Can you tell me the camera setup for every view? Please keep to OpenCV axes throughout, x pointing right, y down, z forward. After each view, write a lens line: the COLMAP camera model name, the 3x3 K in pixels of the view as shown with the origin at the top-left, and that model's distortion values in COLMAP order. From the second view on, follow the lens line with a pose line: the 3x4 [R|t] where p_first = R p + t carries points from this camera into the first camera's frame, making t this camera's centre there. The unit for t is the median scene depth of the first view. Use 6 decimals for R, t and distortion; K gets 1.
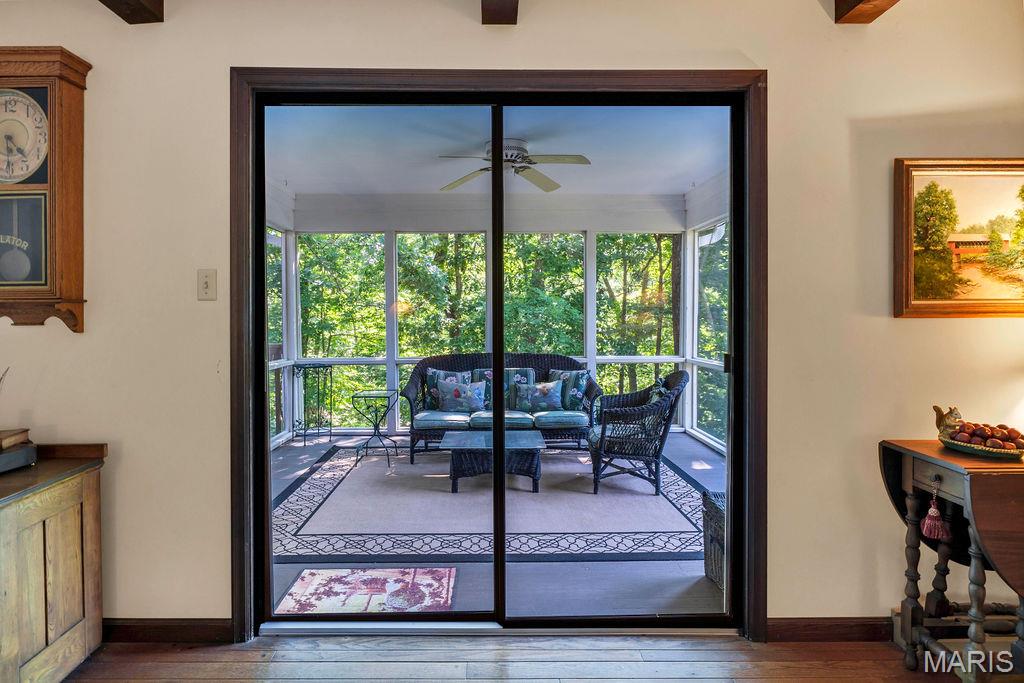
lens RADIAL K [[531.2, 0, 513.3], [0, 531.2, 327.8], [0, 0, 1]] dist [-0.002413, -0.000149]
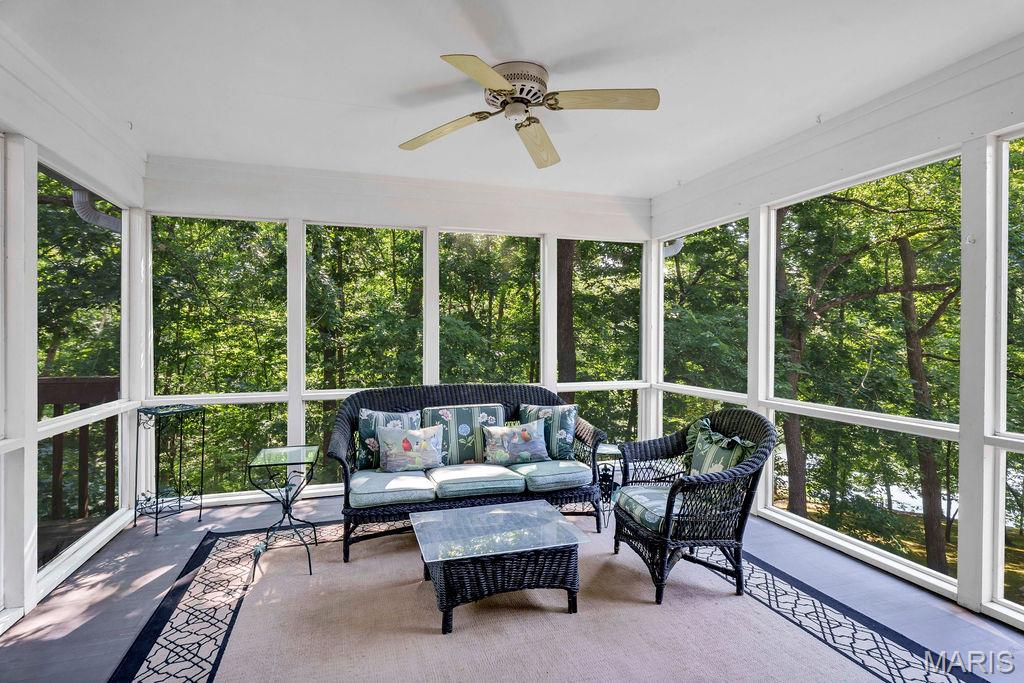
lens RADIAL K [[494.5, 0, 512.1], [0, 494.5, 331.9], [0, 0, 1]] dist [0.003049, 0.000323]
pose [[0.968978, 0.004593, 0.247103, -0.128841], [0.002712, 0.999570, -0.029213, -0.006934], [-0.247131, 0.028977, 0.968549, 0.314616]]
